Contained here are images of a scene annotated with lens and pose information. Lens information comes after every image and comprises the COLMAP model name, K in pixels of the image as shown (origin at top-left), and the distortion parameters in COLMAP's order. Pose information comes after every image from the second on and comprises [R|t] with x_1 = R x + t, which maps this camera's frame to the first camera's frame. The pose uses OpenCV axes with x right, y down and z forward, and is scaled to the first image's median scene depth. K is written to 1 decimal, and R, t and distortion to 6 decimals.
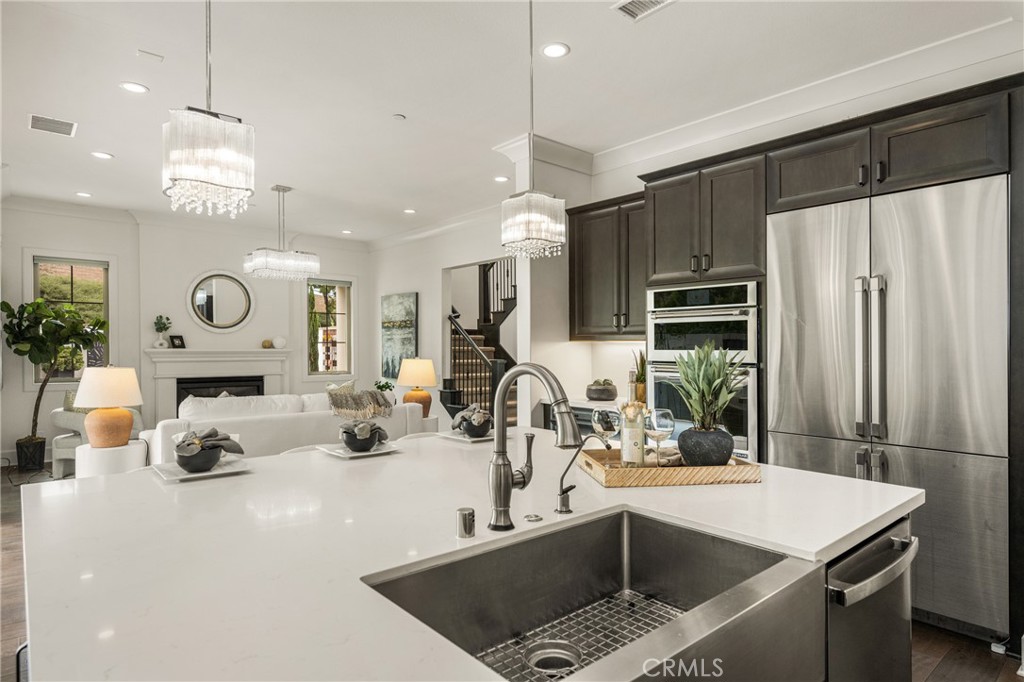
lens RADIAL K [[564.6, 0, 512.0], [0, 564.6, 341.0], [0, 0, 1]] dist [-0.000016, 0.001465]
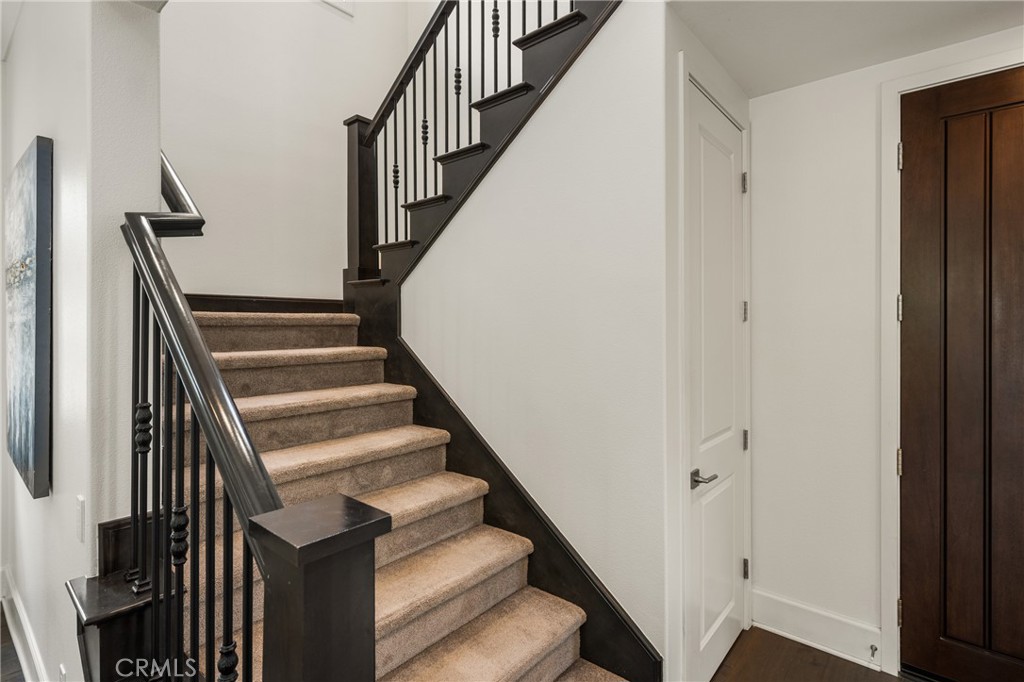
lens RADIAL K [[492.3, 0, 508.9], [0, 492.3, 315.5], [0, 0, 1]] dist [0.003293, 0.001115]
pose [[0.988797, 0.000787, 0.149261, -0.003057], [0.000382, 0.999969, -0.007807, -0.007382], [-0.149263, 0.007776, 0.988767, 0.841701]]
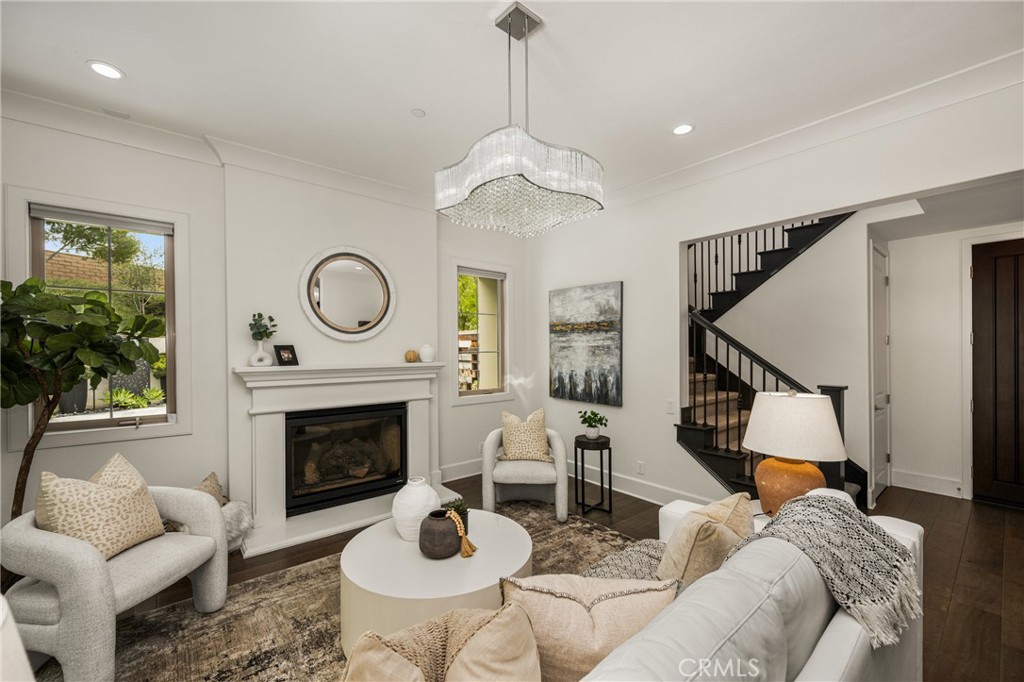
lens RADIAL K [[409.2, 0, 512.0], [0, 409.2, 341.0], [0, 0, 1]] dist [0.007096, -0.000223]
pose [[0.999937, -0.006358, -0.009239, -0.335486], [0.006288, 0.999952, -0.007517, -0.009494], [0.009286, 0.007459, 0.999929, 0.542782]]
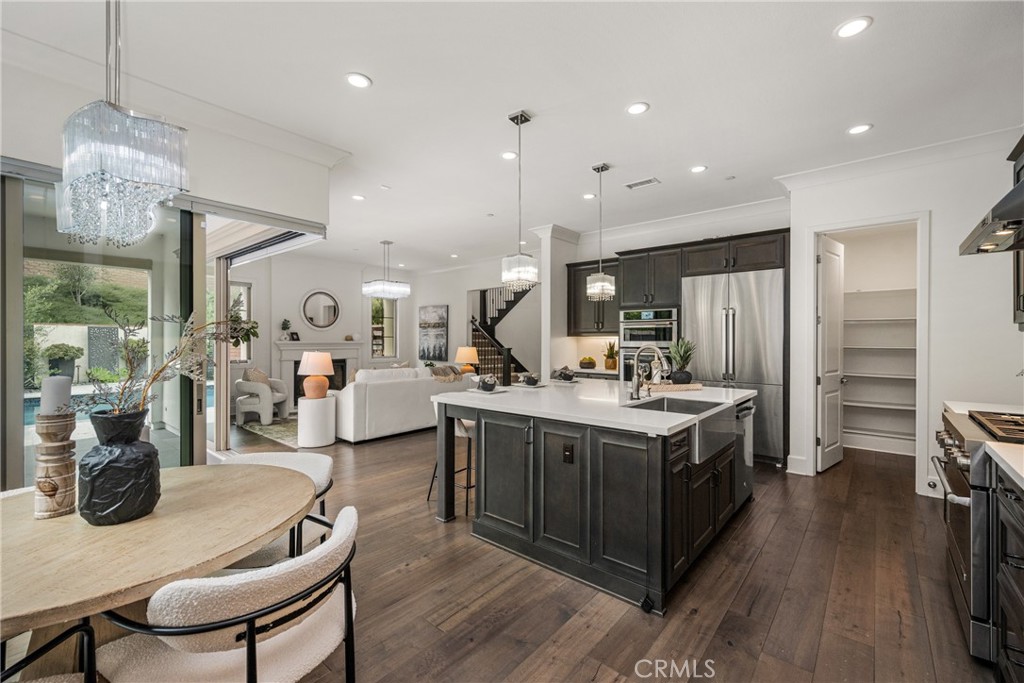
lens RADIAL K [[428.6, 0, 512.0], [0, 428.6, 341.5], [0, 0, 1]] dist [-0.001343, -0.000147]
pose [[0.986945, -0.001060, 0.161052, -0.204566], [-0.001241, 0.999899, 0.014185, -0.002180], [-0.161051, -0.014200, 0.986844, -0.227634]]
